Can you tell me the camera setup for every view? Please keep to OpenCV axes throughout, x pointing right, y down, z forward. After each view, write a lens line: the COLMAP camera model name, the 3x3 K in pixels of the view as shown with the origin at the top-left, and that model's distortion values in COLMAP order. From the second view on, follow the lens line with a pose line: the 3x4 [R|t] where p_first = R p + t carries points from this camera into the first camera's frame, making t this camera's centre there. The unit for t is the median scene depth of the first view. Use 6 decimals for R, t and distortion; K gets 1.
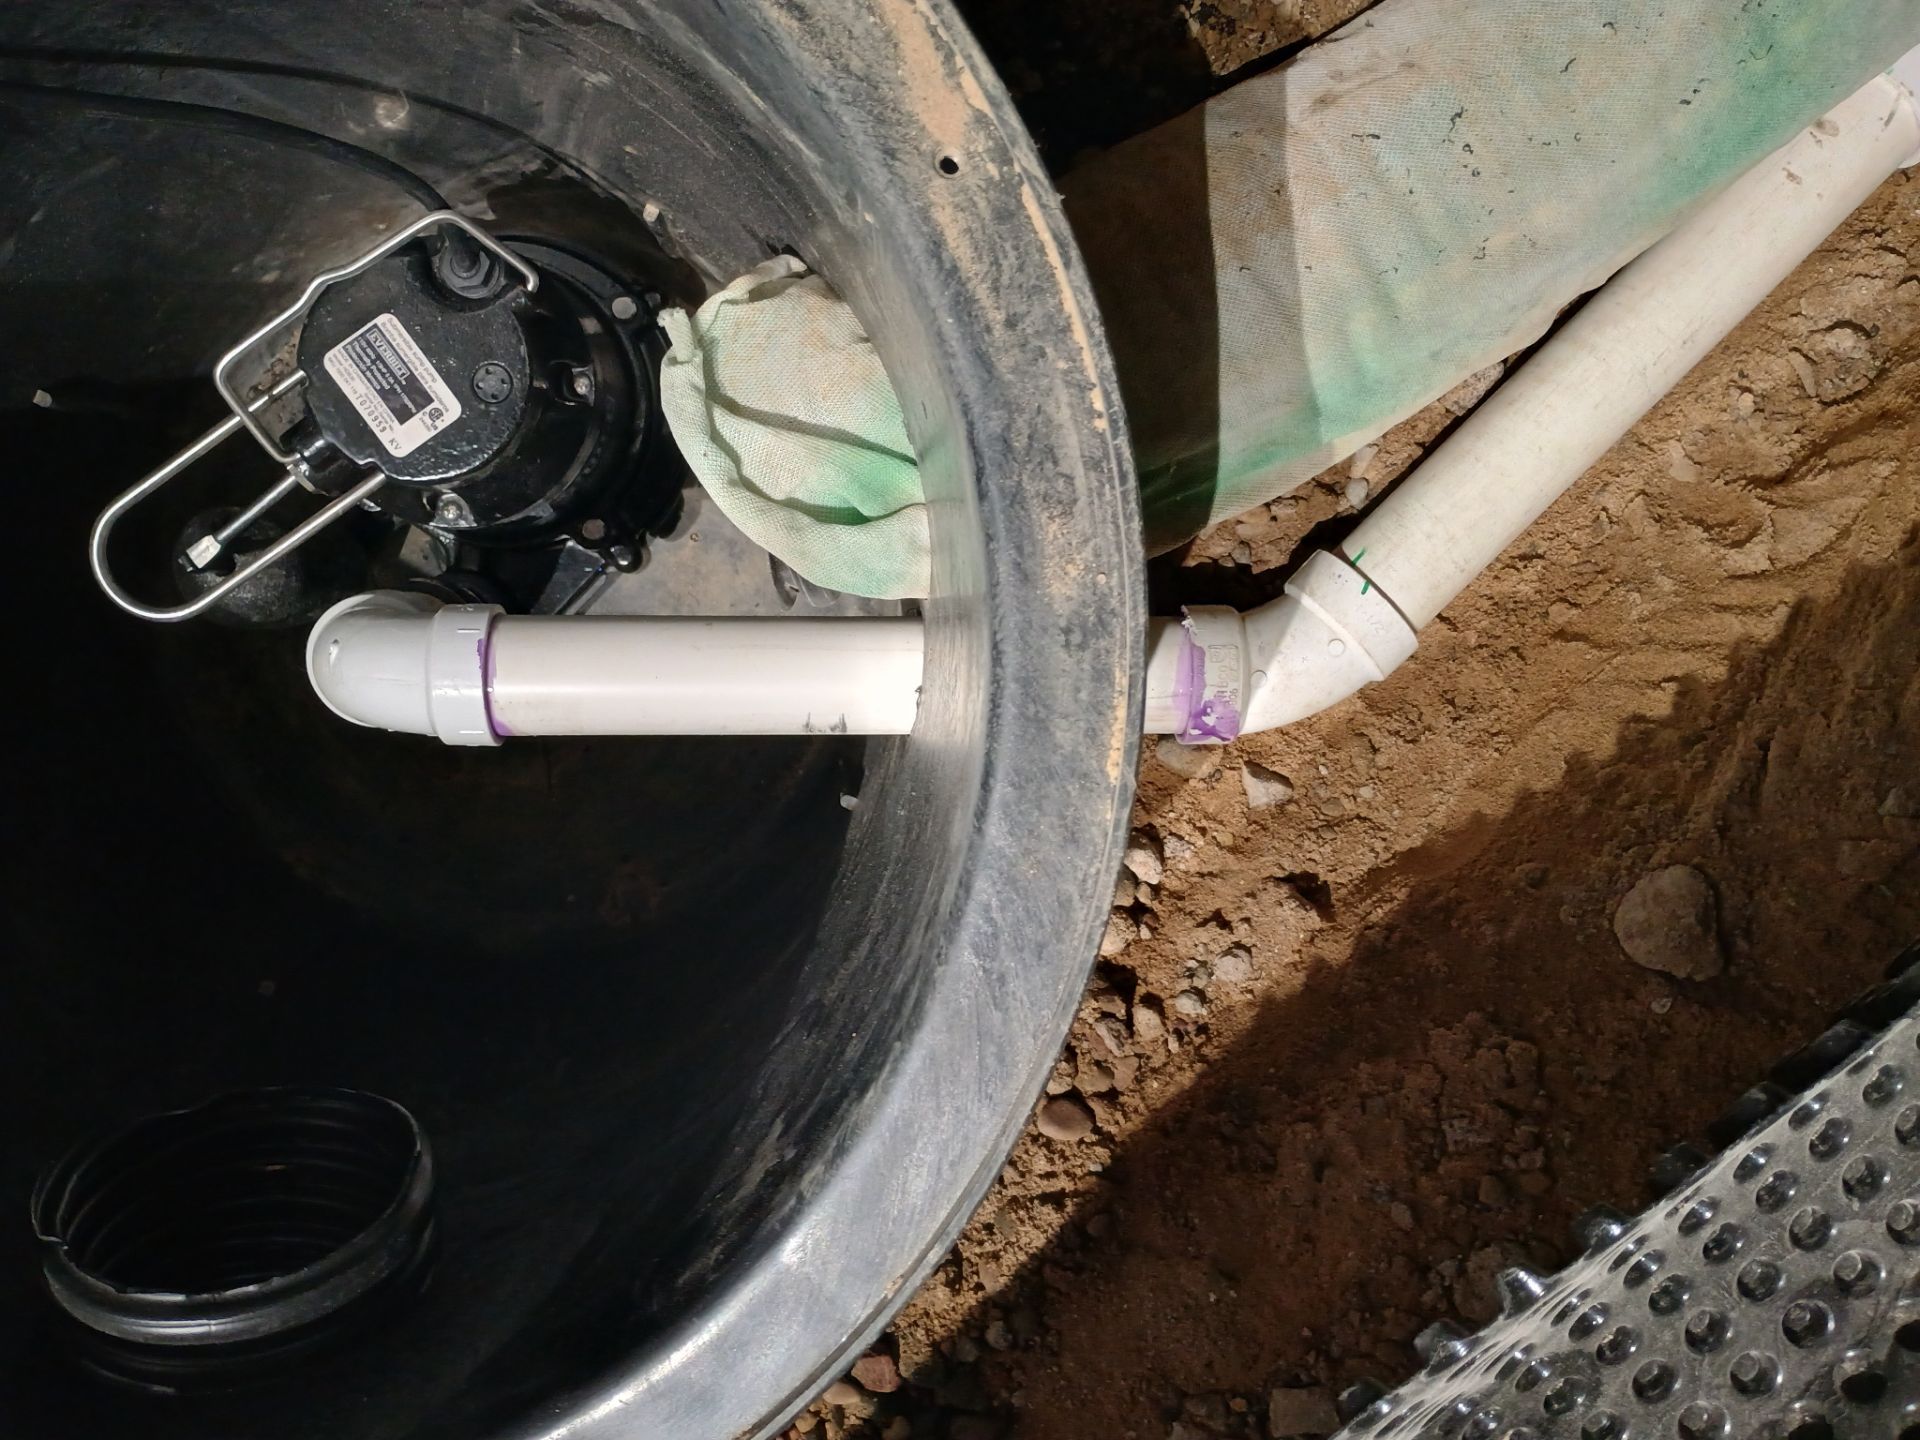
lens RADIAL K [[1655.5, 0, 960.0], [0, 1655.5, 720.0], [0, 0, 1]] dist [0.057441, -0.075751]
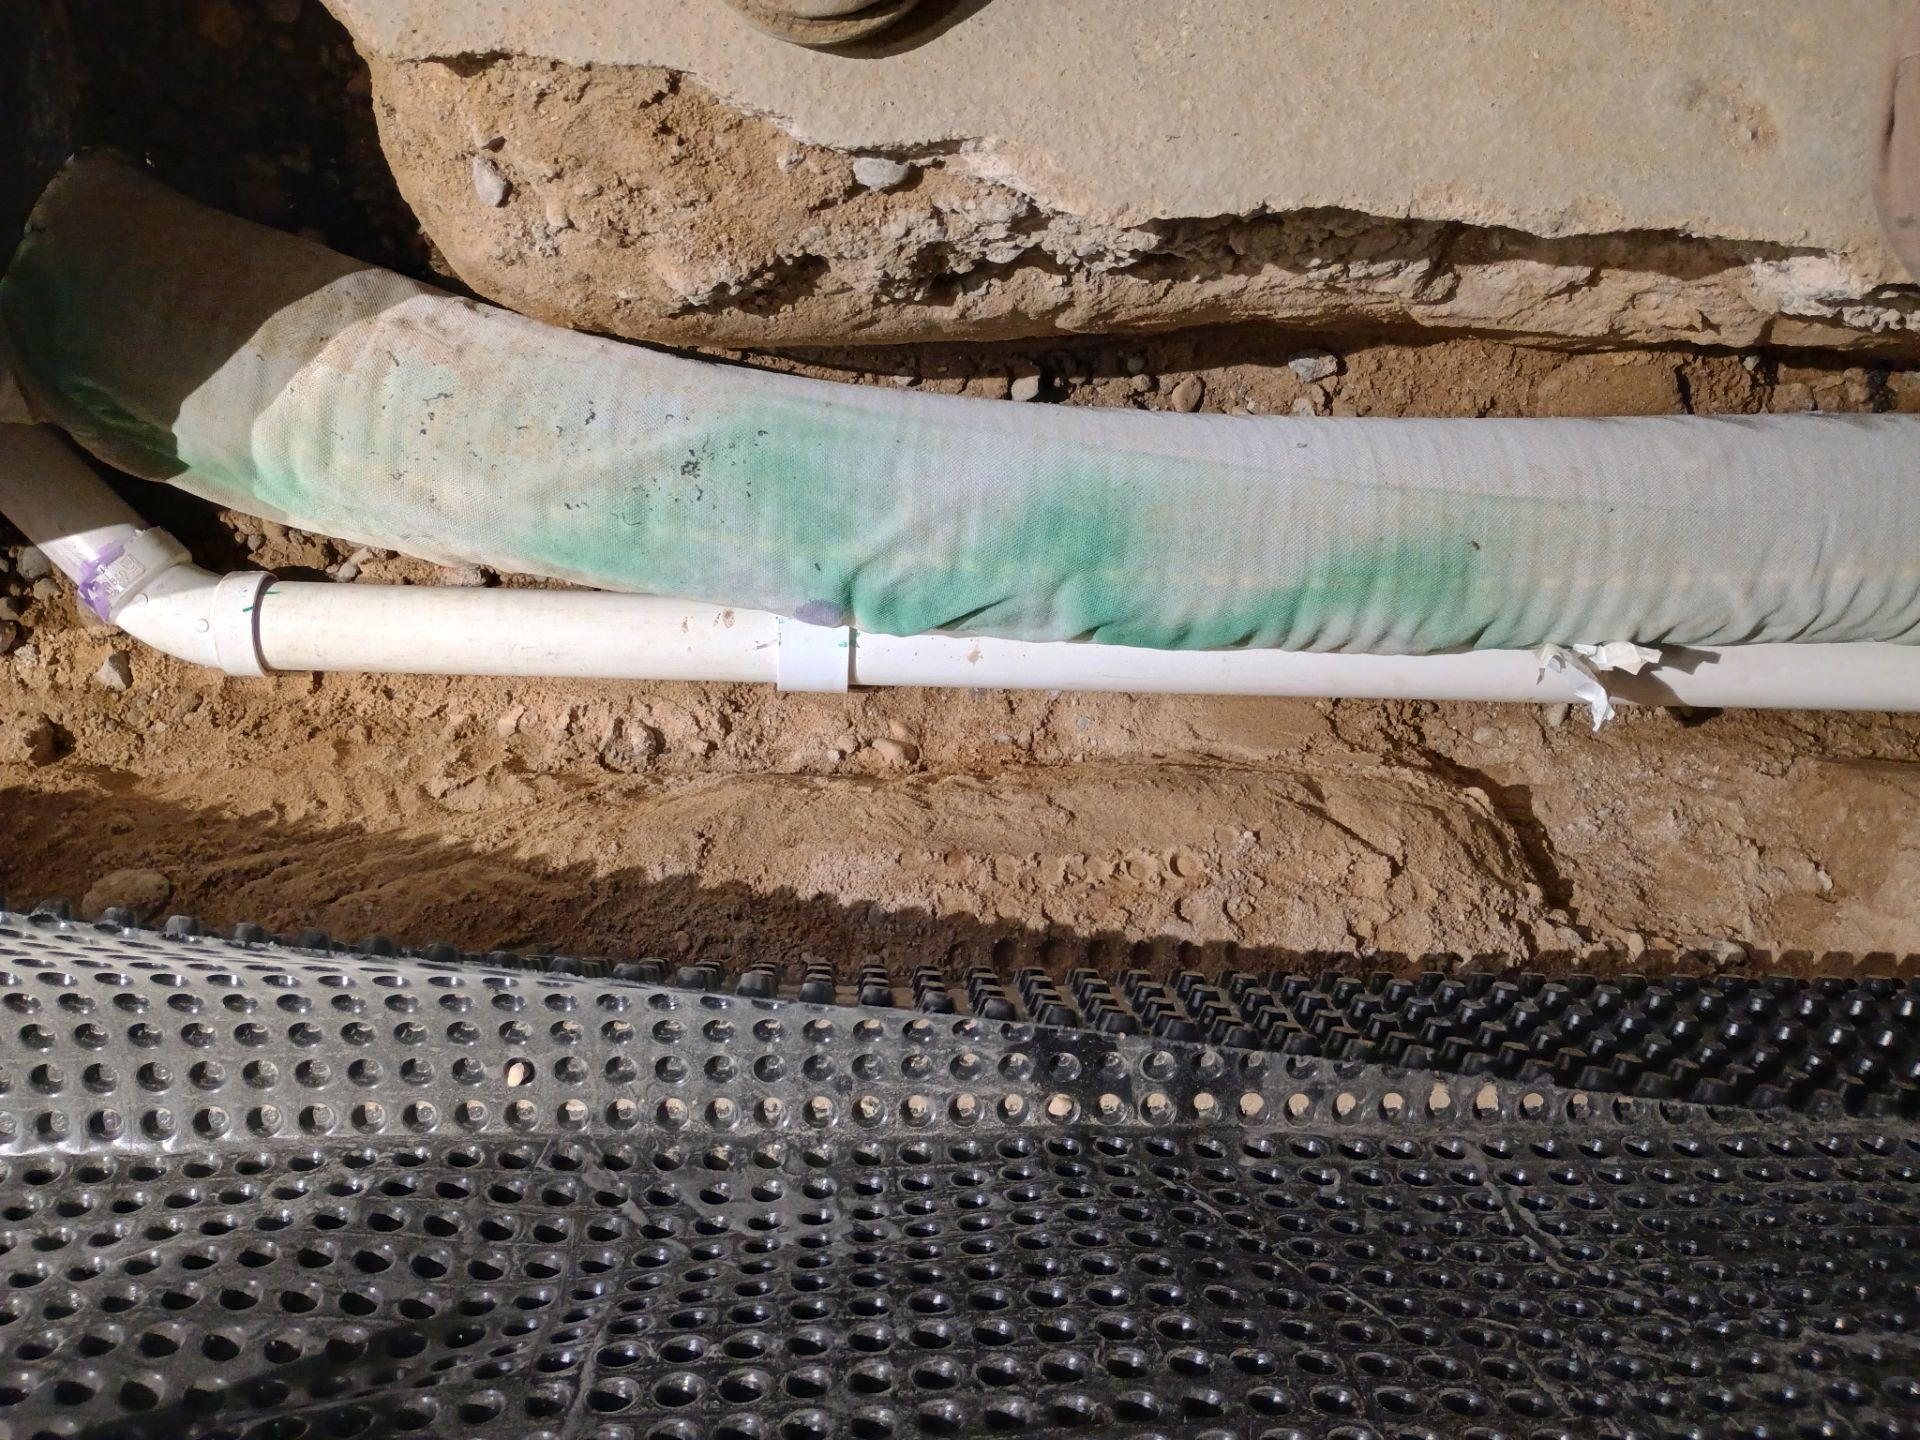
lens RADIAL K [[1655.5, 0, 960.0], [0, 1655.5, 720.0], [0, 0, 1]] dist [0.057441, -0.075751]
pose [[0.688014, 0.719186, 0.096996, 0.559190], [-0.714405, 0.694718, -0.083621, -0.307824], [-0.127524, -0.011762, 0.991766, -0.398706]]
